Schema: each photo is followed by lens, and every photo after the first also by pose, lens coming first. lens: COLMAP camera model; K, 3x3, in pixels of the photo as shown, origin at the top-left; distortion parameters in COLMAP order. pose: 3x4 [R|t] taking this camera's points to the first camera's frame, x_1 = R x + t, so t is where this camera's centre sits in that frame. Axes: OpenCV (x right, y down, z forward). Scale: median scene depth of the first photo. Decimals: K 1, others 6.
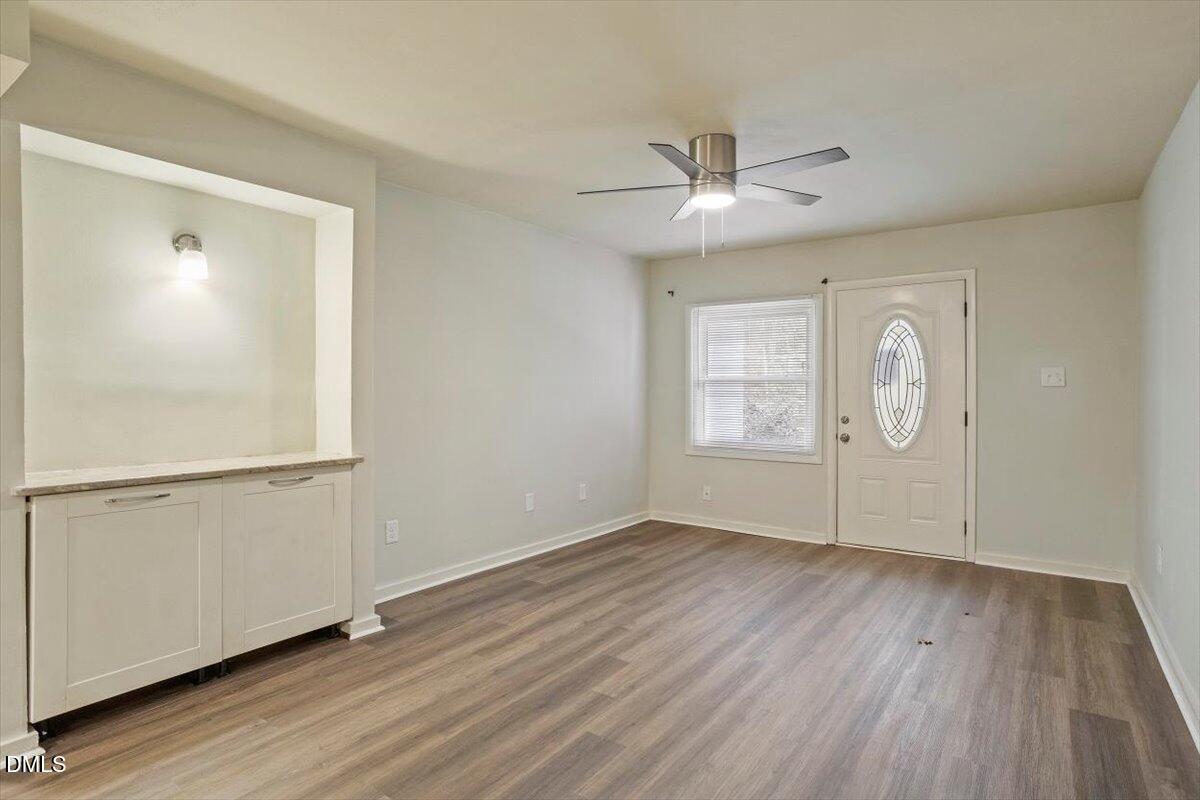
lens RADIAL K [[633.7, 0, 599.6], [0, 633.7, 405.2], [0, 0, 1]] dist [-0.032887, 0.008176]
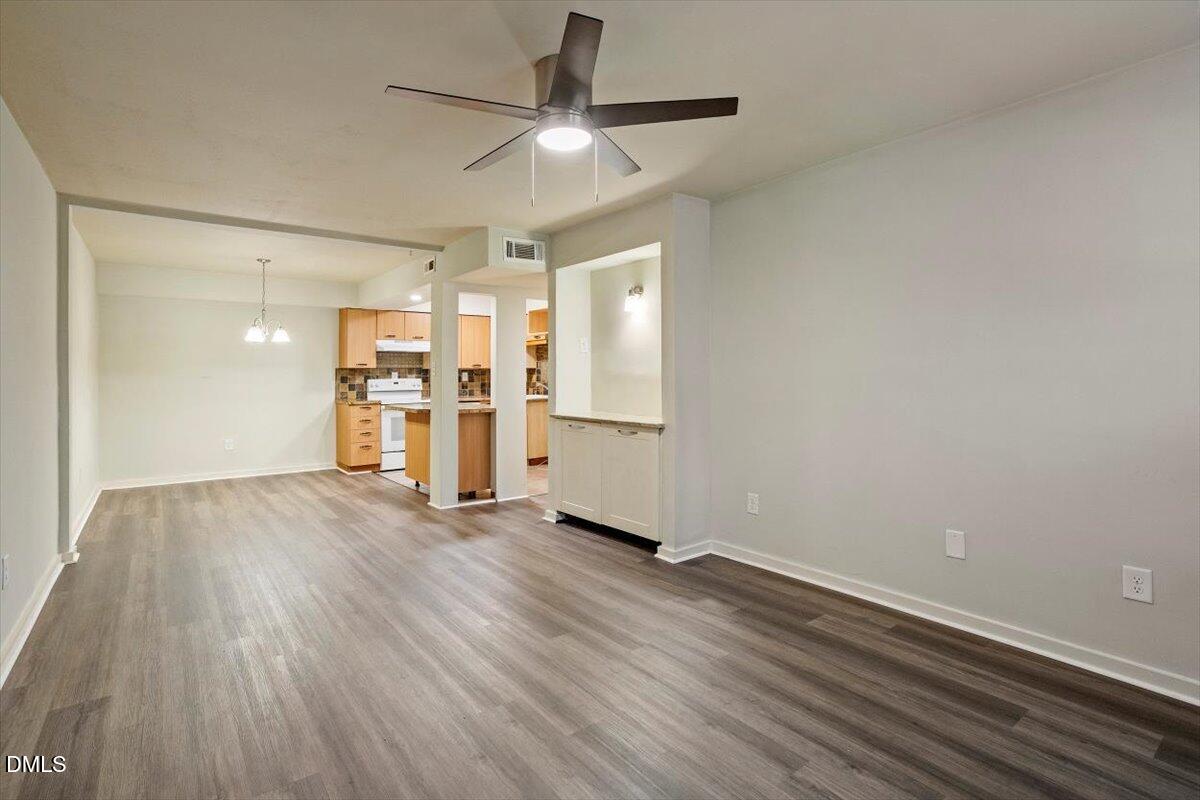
lens RADIAL K [[584.1, 0, 589.7], [0, 584.1, 372.0], [0, 0, 1]] dist [-0.033657, 0.022043]
pose [[-0.290972, -0.005945, -0.956713, 0.672828], [-0.018752, 0.999824, -0.000510, -0.020449], [0.956548, 0.017792, -0.291032, 0.951656]]
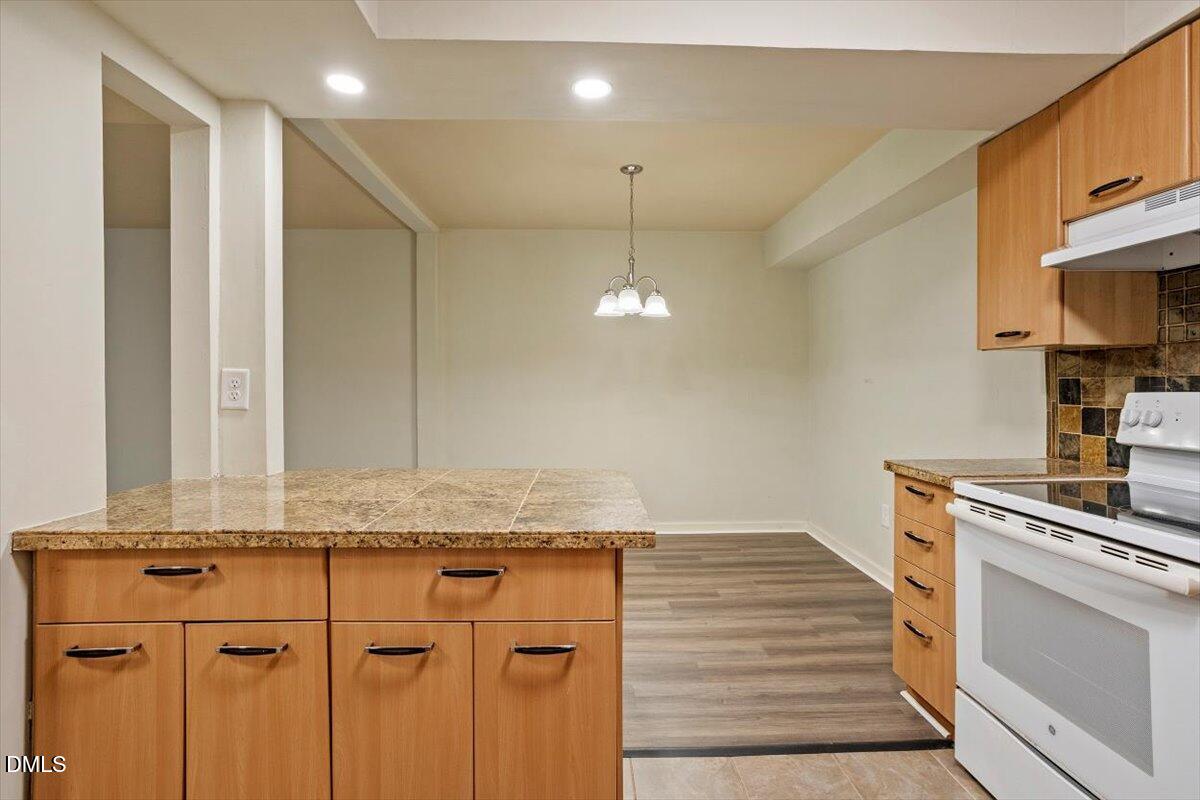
lens RADIAL K [[584.1, 0, 602.2], [0, 584.1, 386.4], [0, 0, 1]] dist [-0.033657, 0.022043]
pose [[-0.628676, -0.011470, 0.777583, -1.116785], [0.016973, 0.999451, 0.028465, -0.007094], [-0.777482, 0.031094, -0.628136, 0.269359]]
